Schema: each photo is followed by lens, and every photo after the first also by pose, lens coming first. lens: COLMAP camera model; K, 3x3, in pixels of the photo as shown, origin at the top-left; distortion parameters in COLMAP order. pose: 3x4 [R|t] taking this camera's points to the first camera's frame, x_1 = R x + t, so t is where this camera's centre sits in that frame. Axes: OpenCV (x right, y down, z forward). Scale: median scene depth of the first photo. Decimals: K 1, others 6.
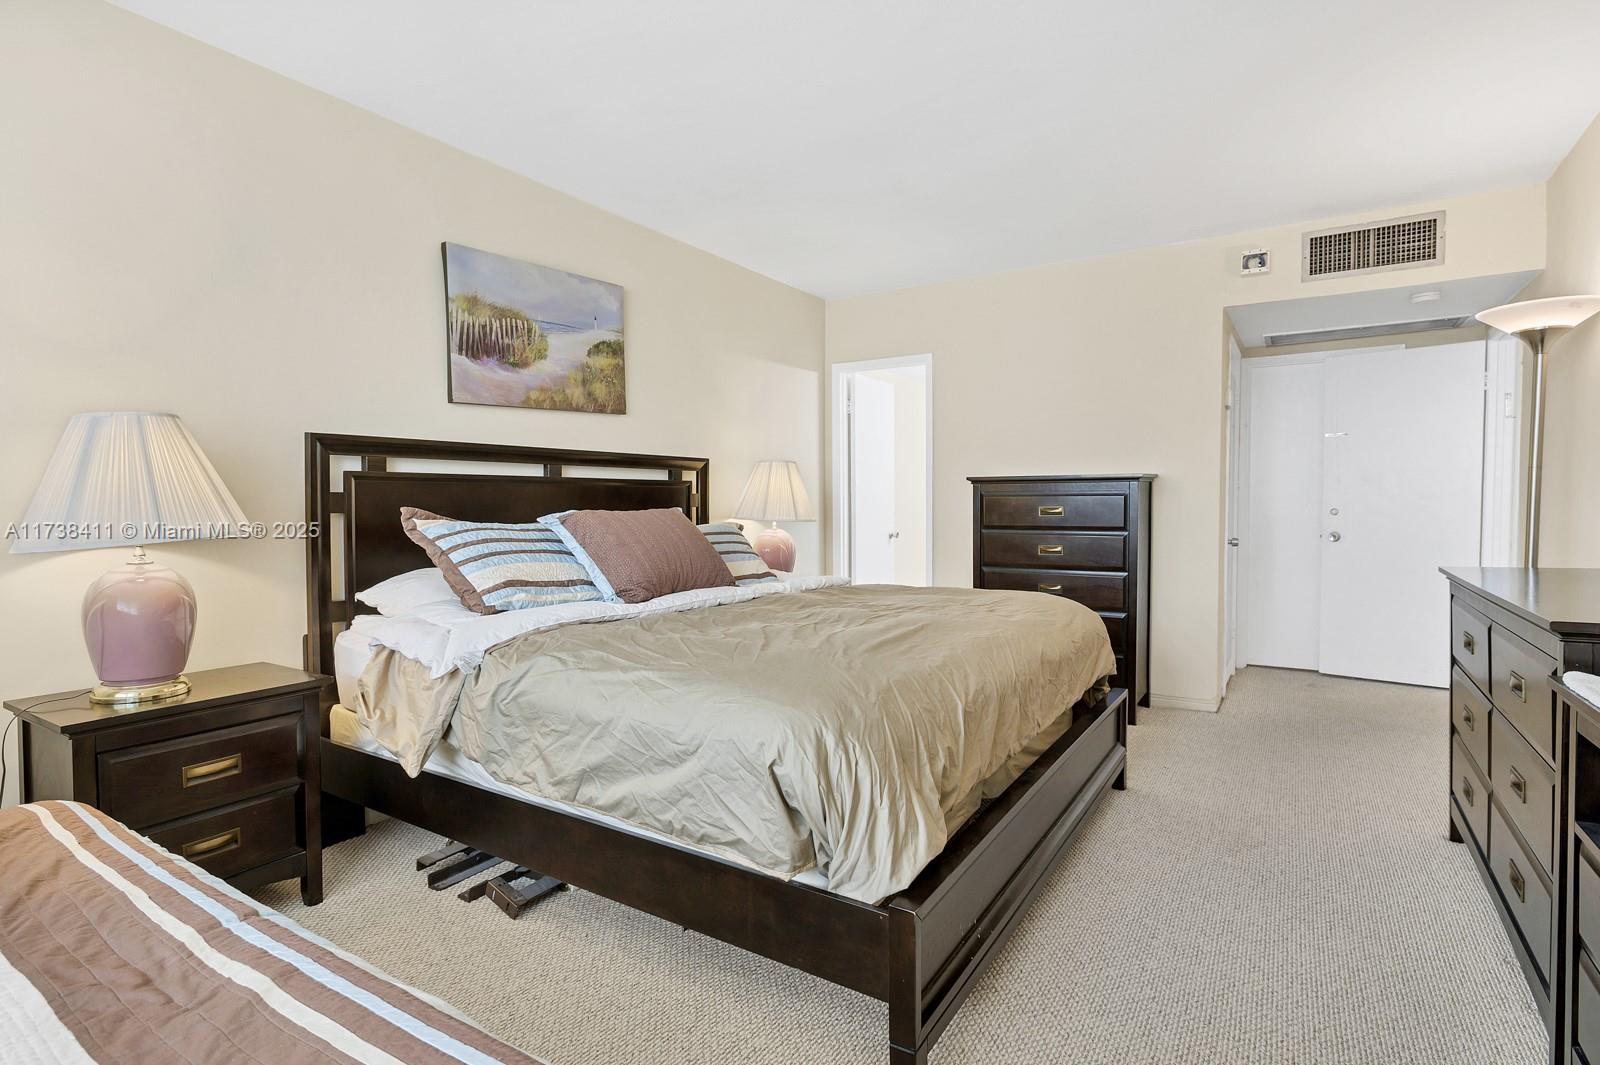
lens RADIAL K [[787.9, 0, 783.3], [0, 787.9, 524.4], [0, 0, 1]] dist [-0.011239, -0.001773]
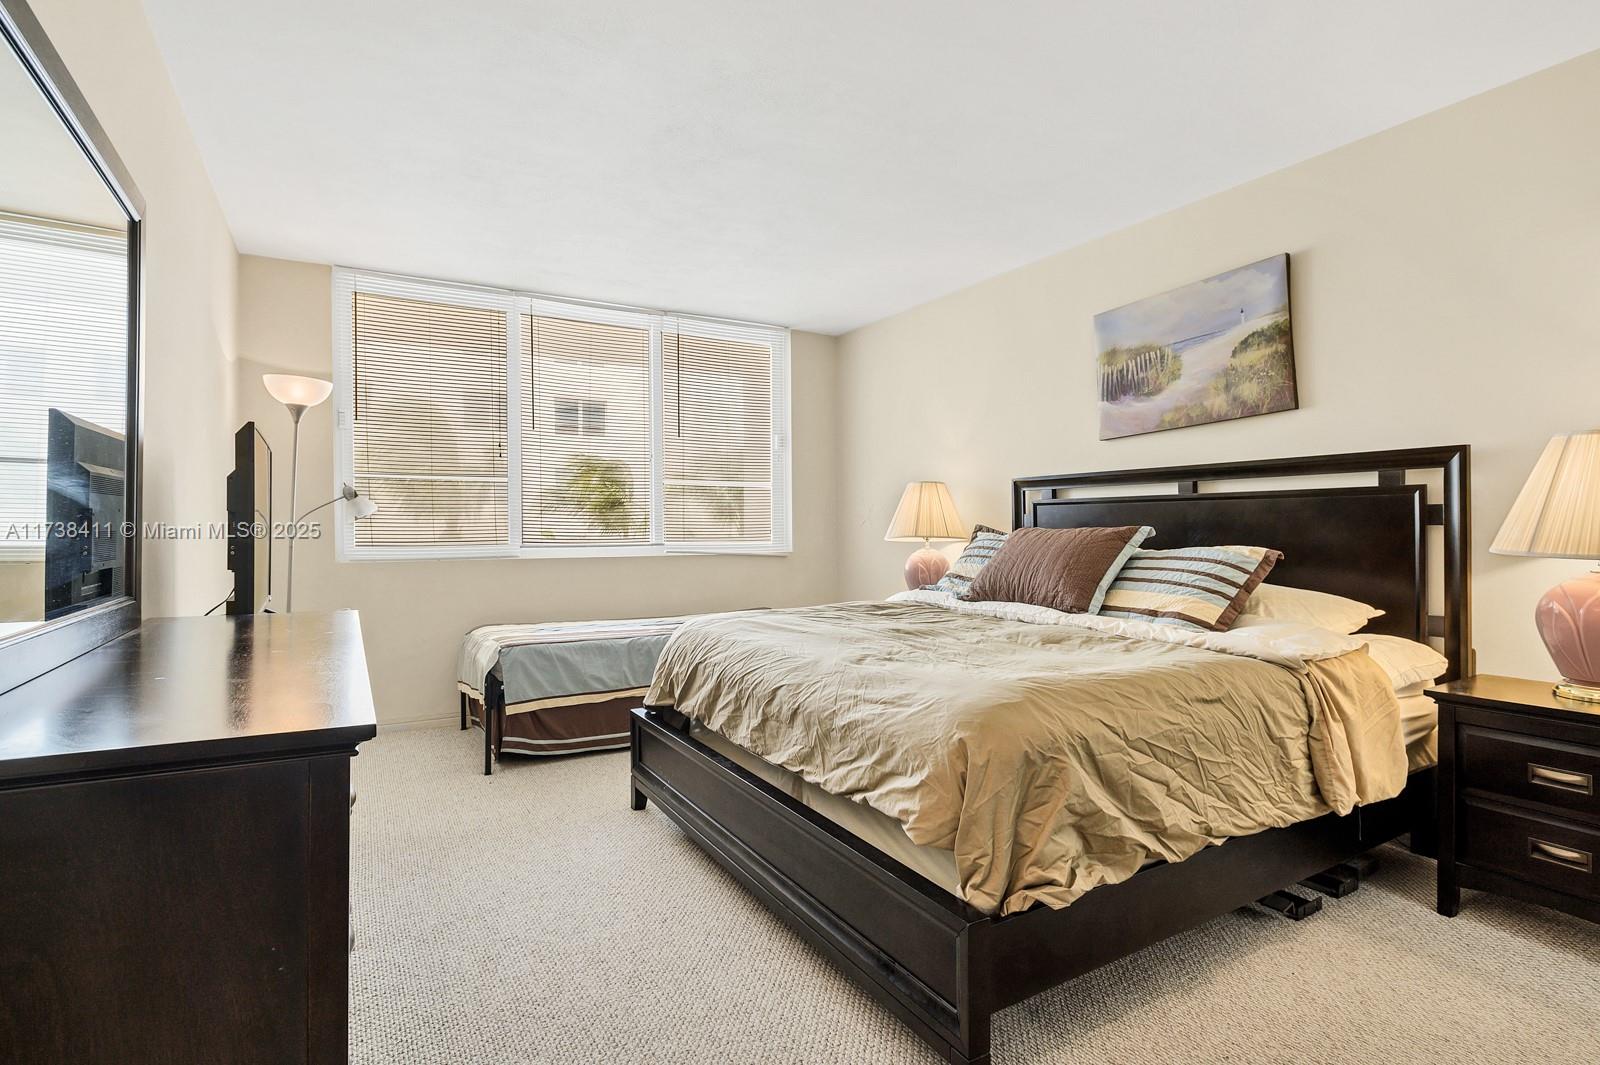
lens RADIAL K [[787.9, 0, 783.3], [0, 787.9, 524.4], [0, 0, 1]] dist [-0.011239, -0.001773]
pose [[-0.460812, 0.005100, -0.887483, 0.835366], [-0.020067, 0.999668, 0.016164, -0.028502], [0.887271, 0.025258, -0.460557, 1.023017]]
